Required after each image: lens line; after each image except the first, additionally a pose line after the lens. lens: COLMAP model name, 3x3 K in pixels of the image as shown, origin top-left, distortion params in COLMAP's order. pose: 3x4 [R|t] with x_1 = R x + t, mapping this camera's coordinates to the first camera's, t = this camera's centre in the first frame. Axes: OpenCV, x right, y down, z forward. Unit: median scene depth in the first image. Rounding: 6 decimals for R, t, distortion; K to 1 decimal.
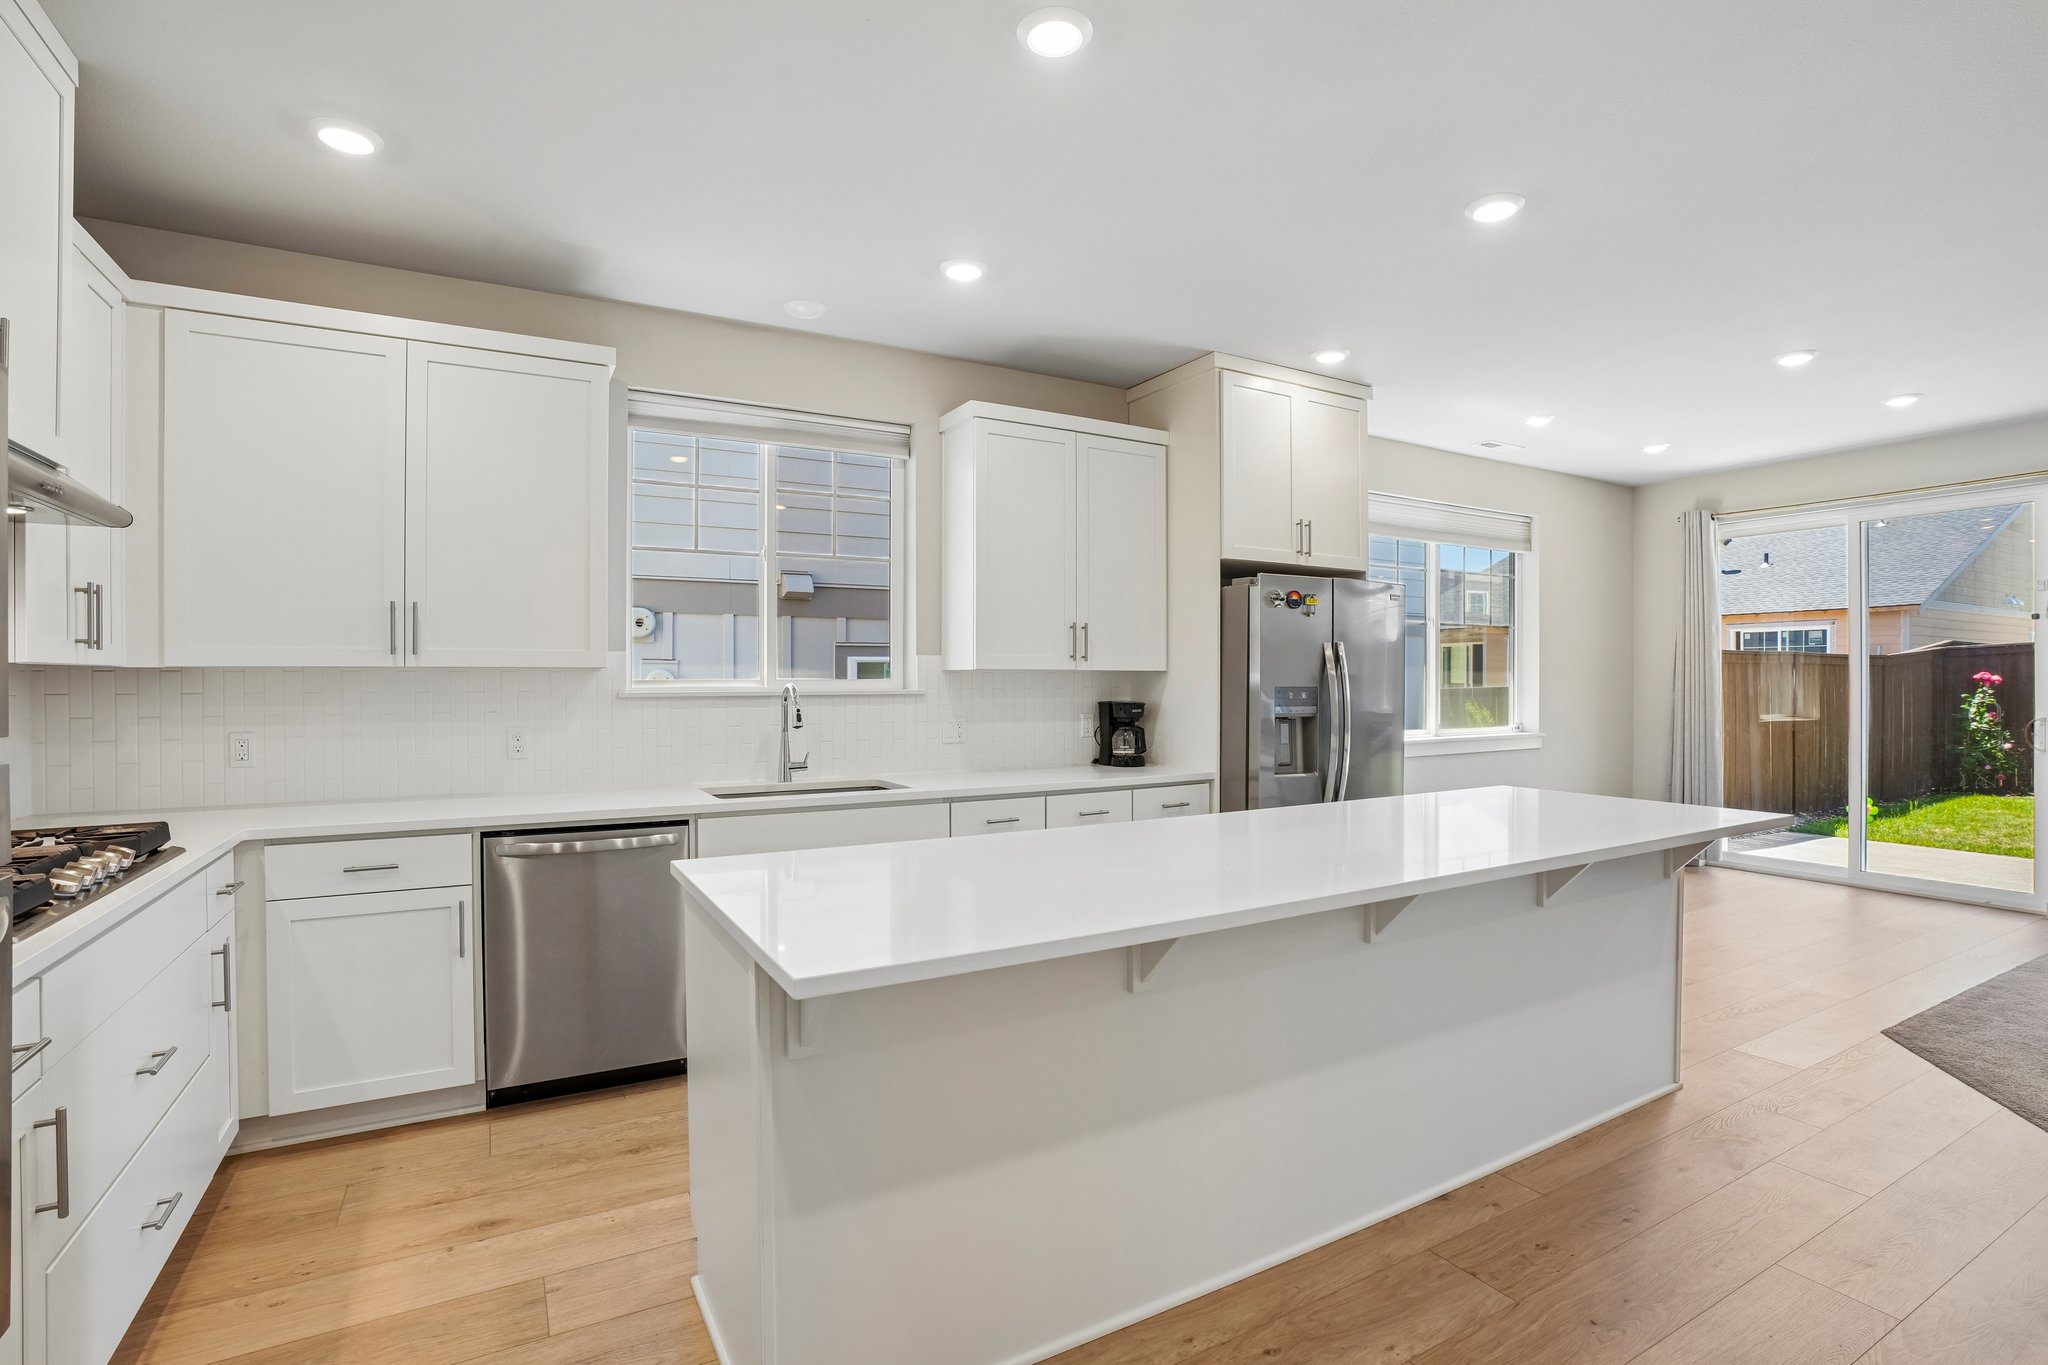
lens RADIAL K [[977.6, 0, 1022.0], [0, 977.6, 675.7], [0, 0, 1]] dist [-0.064761, 0.024893]
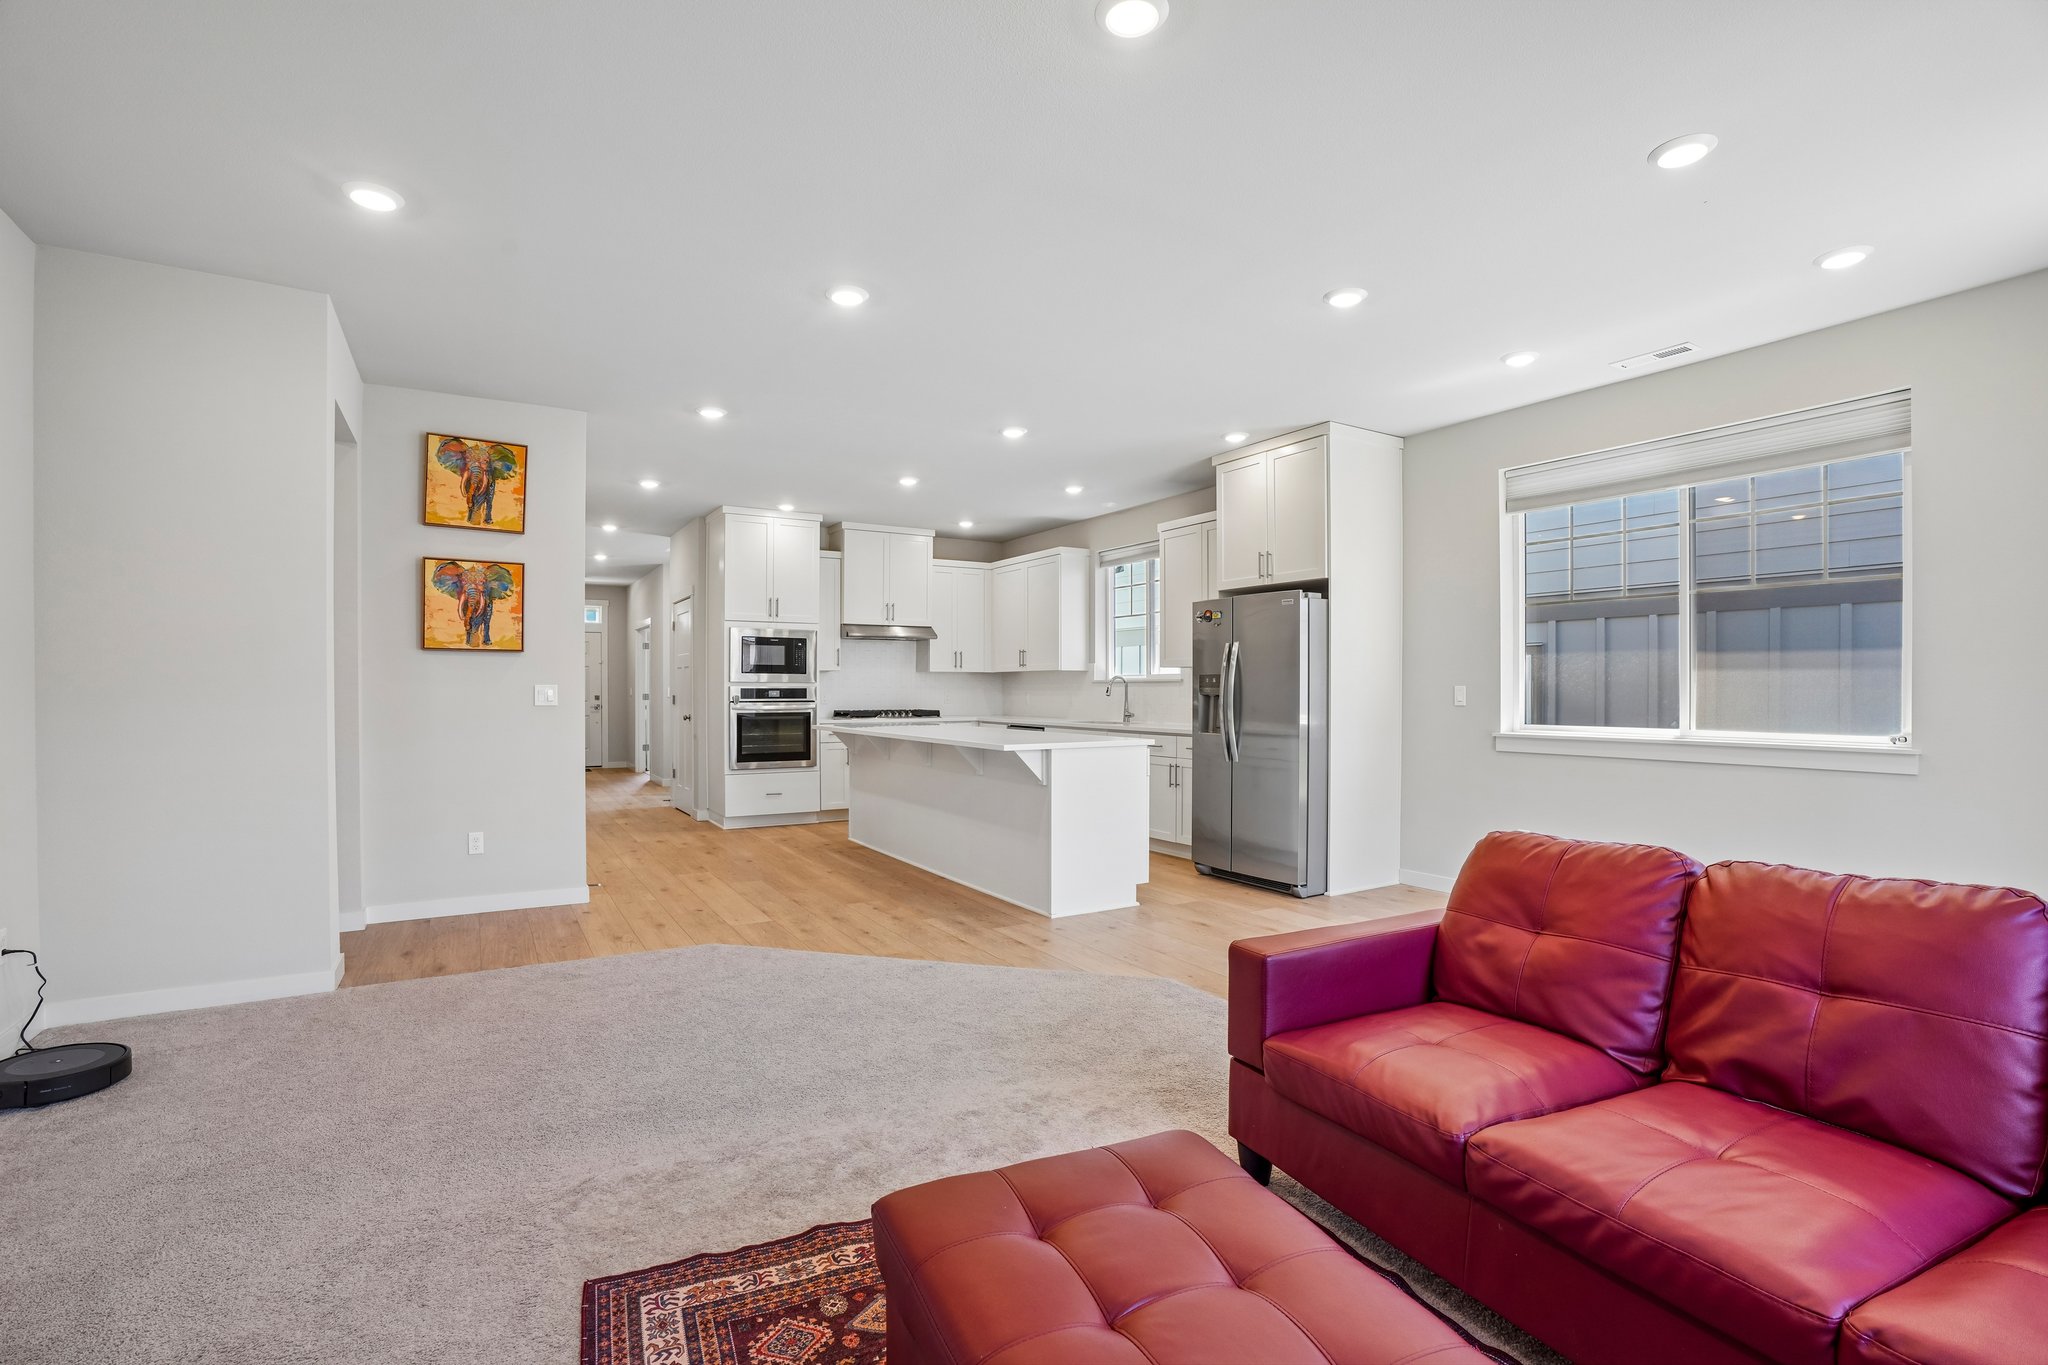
lens RADIAL K [[925.6, 0, 1025.8], [0, 925.6, 696.1], [0, 0, 1]] dist [-0.030077, 0.000065]
pose [[0.040587, 0.012130, -0.999102, 1.075132], [0.004394, 0.999914, 0.012319, 0.017154], [0.999166, -0.004890, 0.040530, 0.421456]]
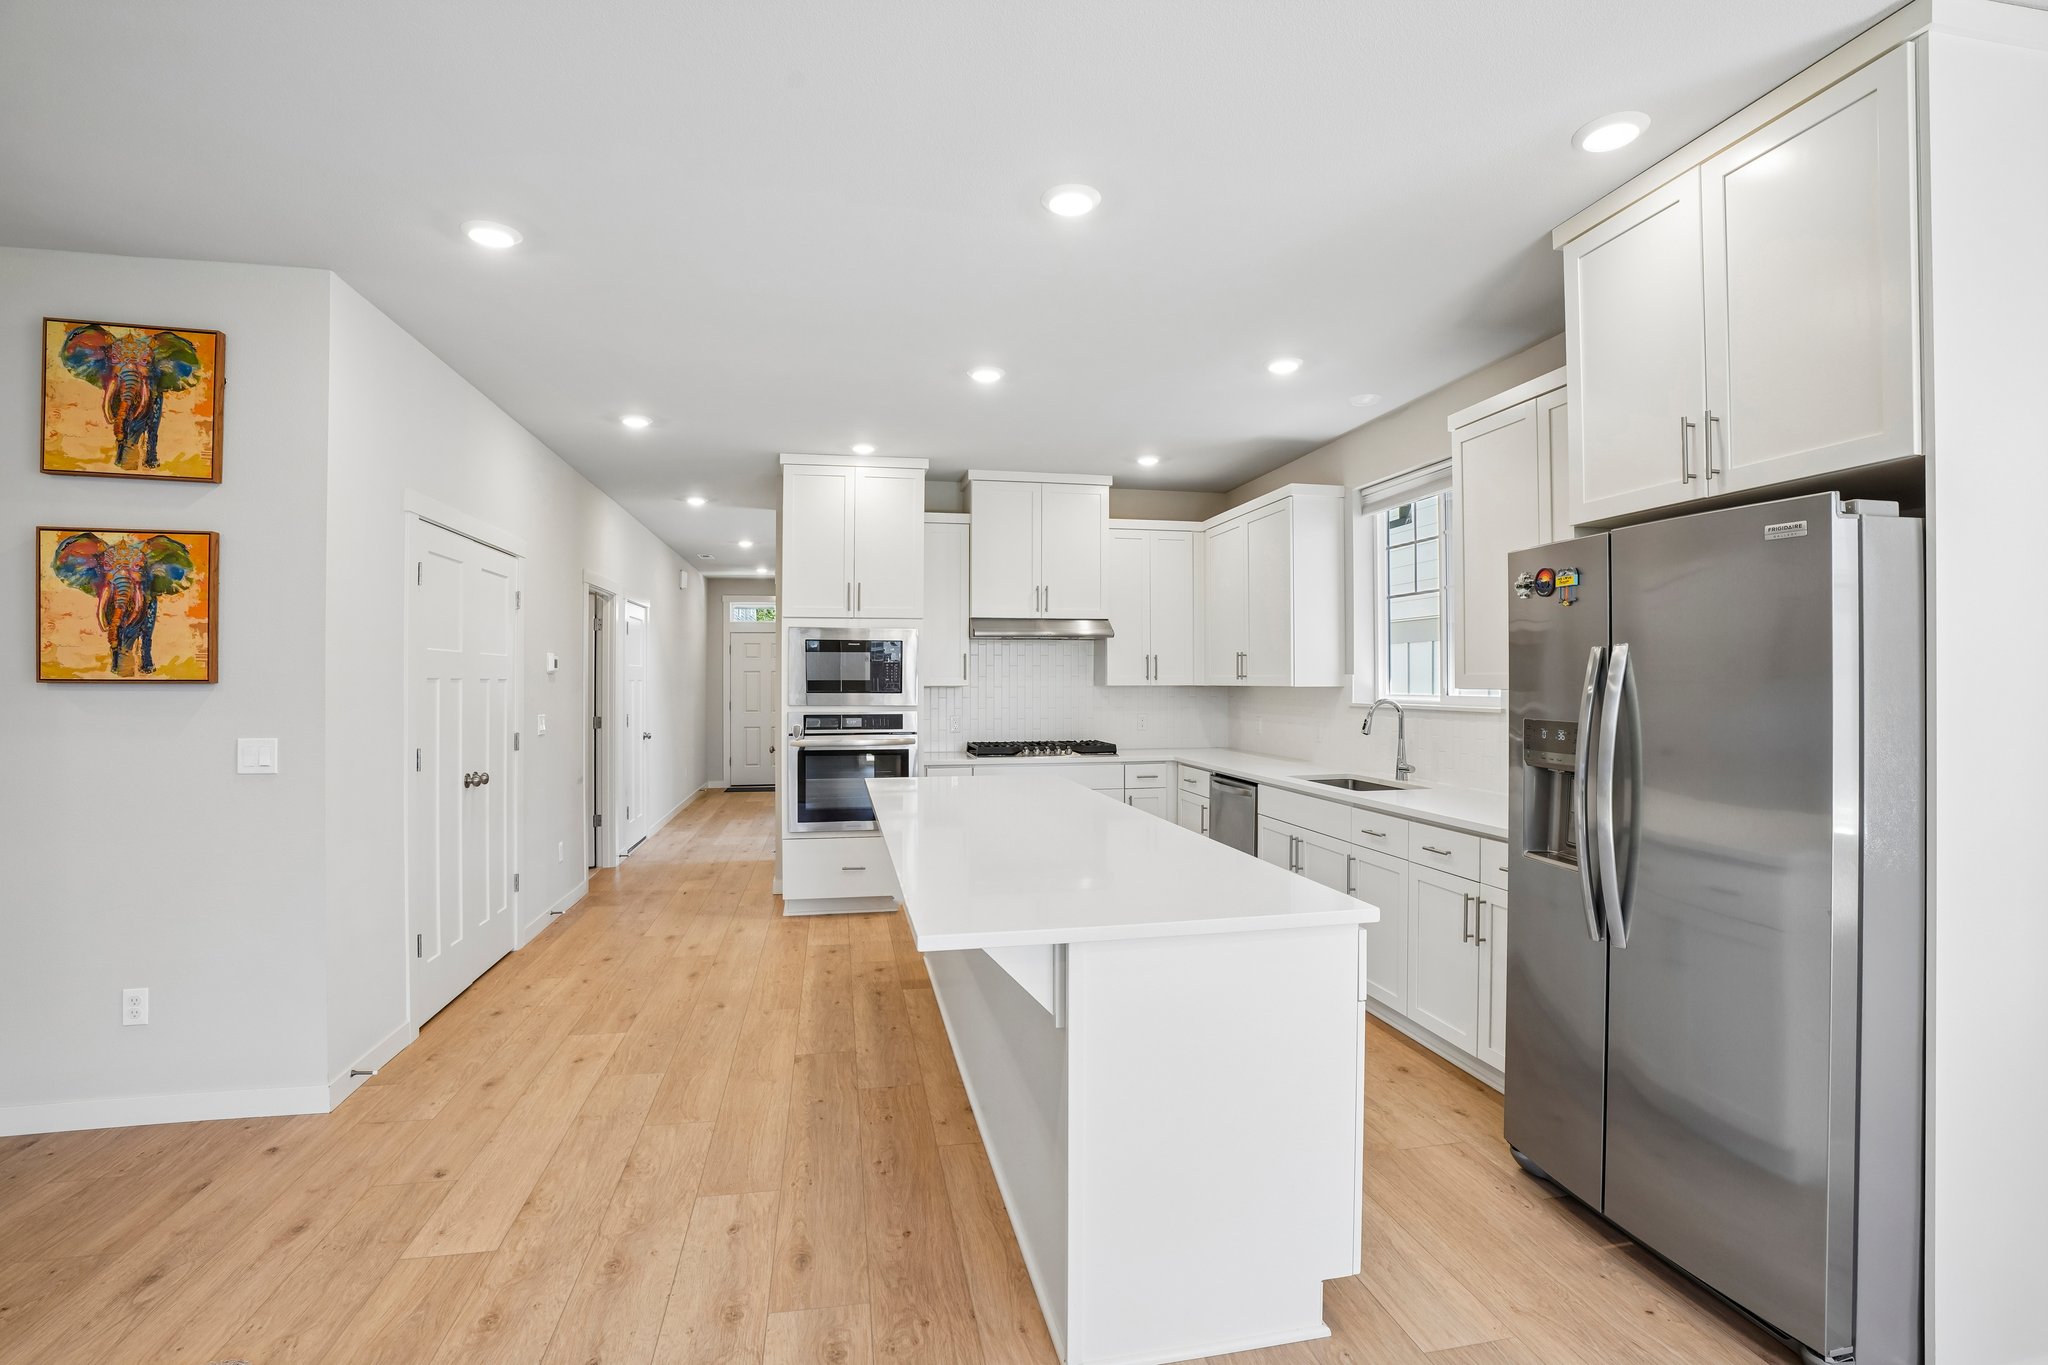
lens RADIAL K [[952.0, 0, 1024.0], [0, 952.0, 682.5], [0, 0, 1]] dist [-0.059092, 0.022092]
pose [[-0.295815, 0.004533, -0.955234, 0.605029], [0.006995, 0.999972, 0.002579, -0.010837], [0.955220, -0.005919, -0.295839, 0.546645]]
